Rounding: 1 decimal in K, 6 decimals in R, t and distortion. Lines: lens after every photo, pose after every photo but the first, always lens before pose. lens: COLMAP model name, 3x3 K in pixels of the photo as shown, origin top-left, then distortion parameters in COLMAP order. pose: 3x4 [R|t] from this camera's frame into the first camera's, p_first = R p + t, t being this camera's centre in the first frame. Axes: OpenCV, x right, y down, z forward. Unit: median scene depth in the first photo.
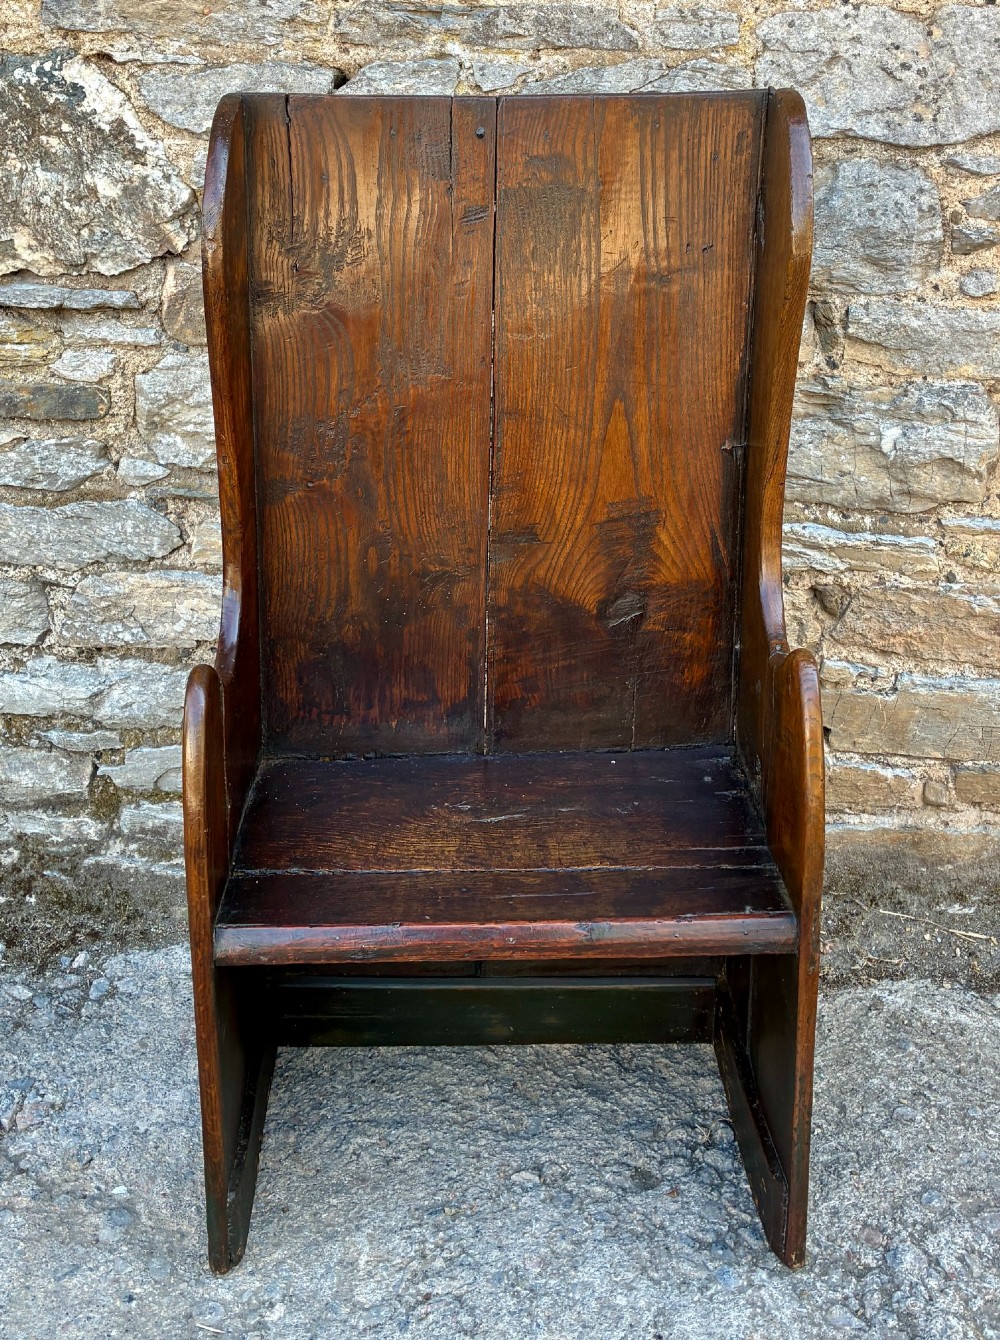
lens RADIAL K [[1546.8, 0, 504.5], [0, 1546.8, 456.2], [0, 0, 1]] dist [0.015617, 0.000000]
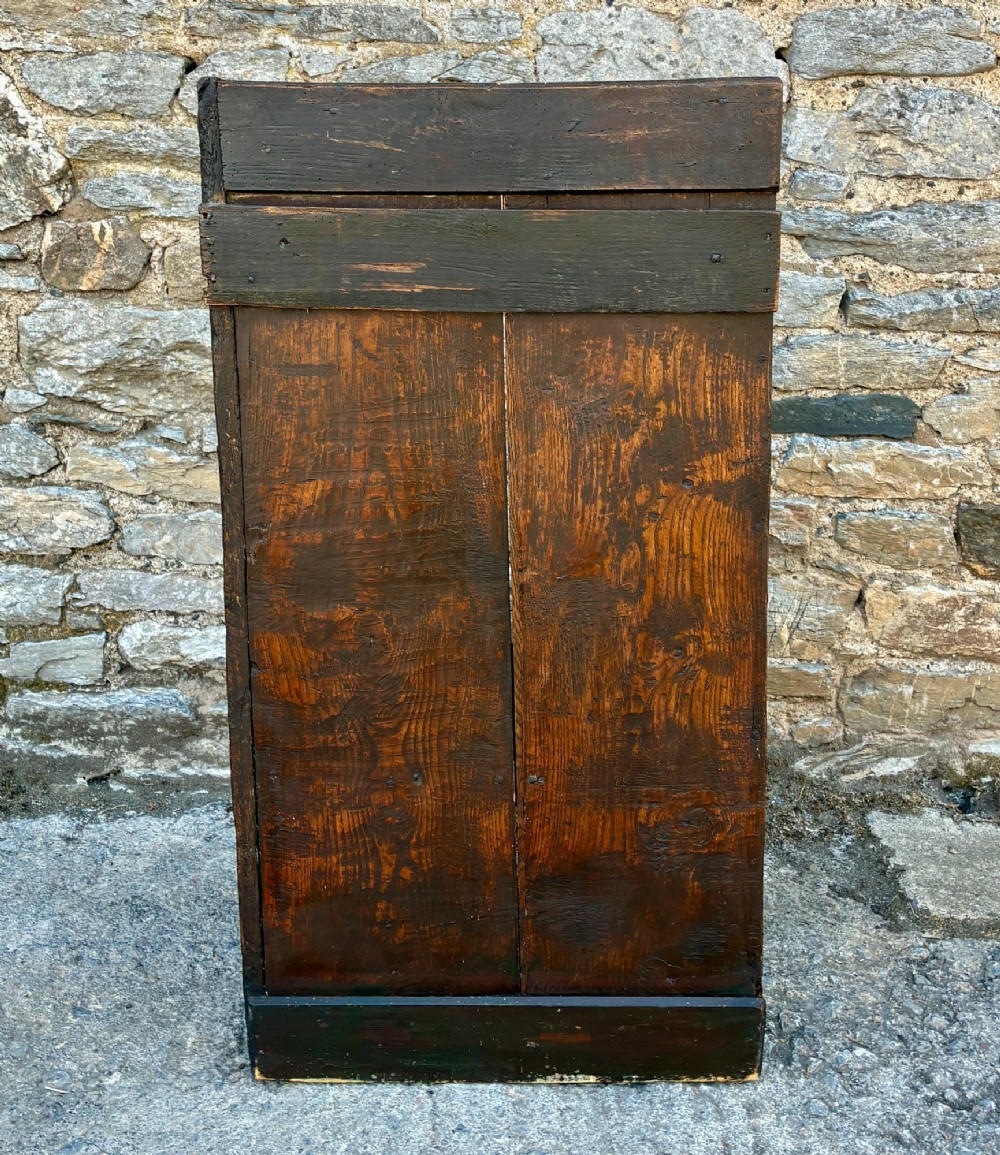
lens RADIAL K [[1477.0, 0, 454.6], [0, 1477.0, 438.8], [0, 0, 1]] dist [0.020127, 0.000000]
pose [[0.999909, 0.002955, 0.013182, 0.082344], [-0.002530, 0.999482, -0.032095, 0.079082], [-0.013270, 0.032059, 0.999398, -0.133108]]
